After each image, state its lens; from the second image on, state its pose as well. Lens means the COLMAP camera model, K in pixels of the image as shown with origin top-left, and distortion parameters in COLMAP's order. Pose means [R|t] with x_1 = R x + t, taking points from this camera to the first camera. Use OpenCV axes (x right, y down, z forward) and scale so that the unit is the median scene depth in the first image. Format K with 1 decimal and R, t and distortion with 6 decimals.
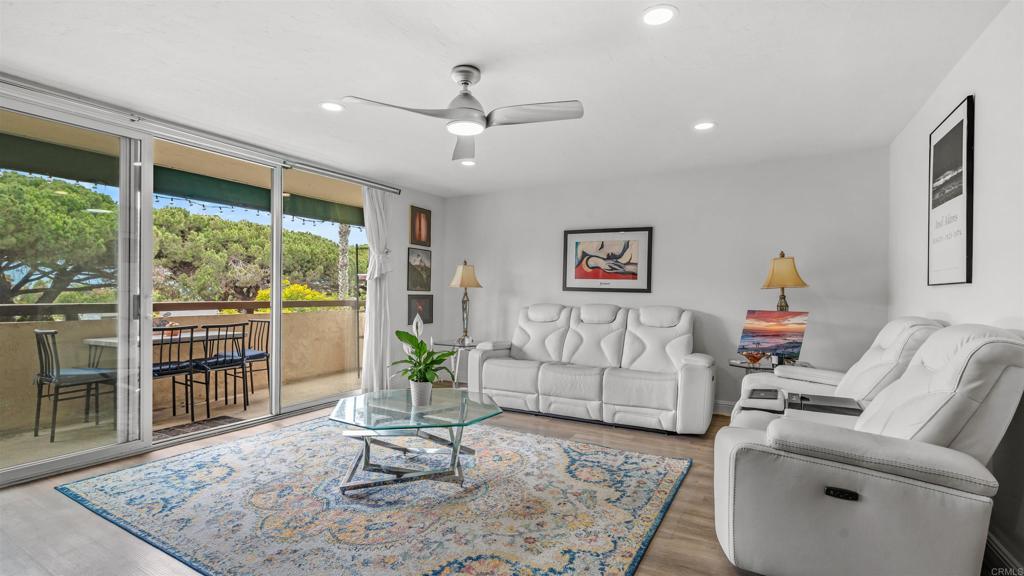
lens RADIAL K [[468.9, 0, 512.5], [0, 468.9, 294.5], [0, 0, 1]] dist [-0.002144, -0.000005]
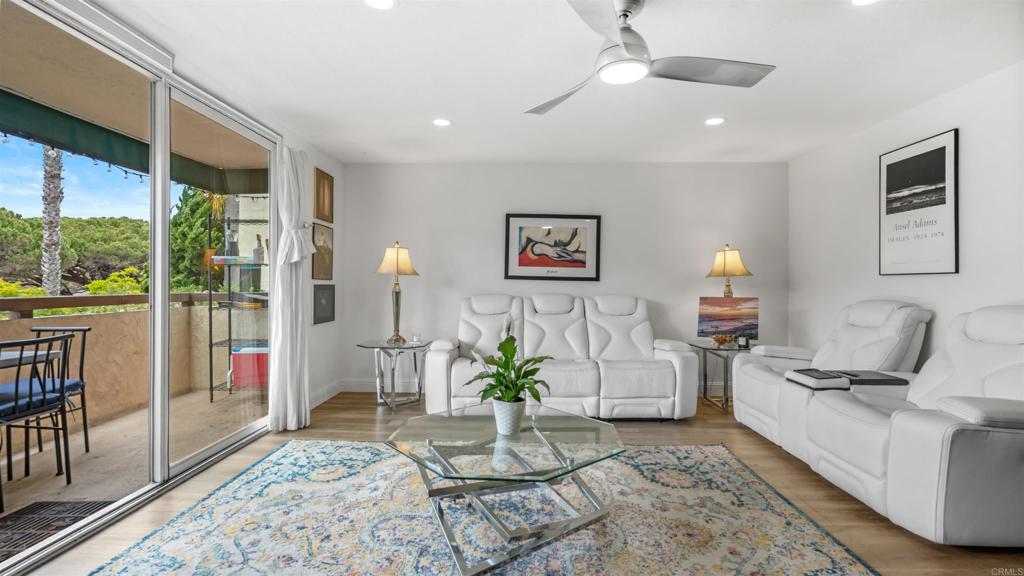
lens RADIAL K [[463.4, 0, 511.4], [0, 463.4, 282.6], [0, 0, 1]] dist [-0.005525, -0.000226]
pose [[0.881244, -0.004382, 0.472640, -0.313304], [0.004624, 0.999989, 0.000650, -0.002156], [-0.472638, 0.001613, 0.881255, 0.201876]]
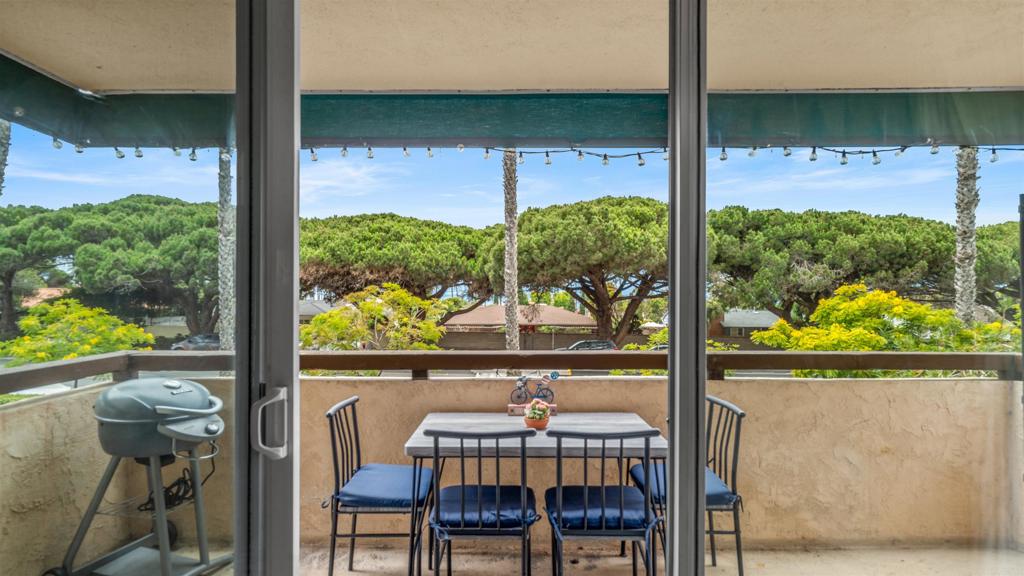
lens RADIAL K [[527.0, 0, 510.4], [0, 527.0, 296.2], [0, 0, 1]] dist [0.010962, 0.000171]
pose [[0.494998, -0.002519, -0.868890, -0.223874], [-0.000495, 0.999995, -0.003181, -0.041823], [0.868894, 0.002005, 0.494994, 0.607631]]
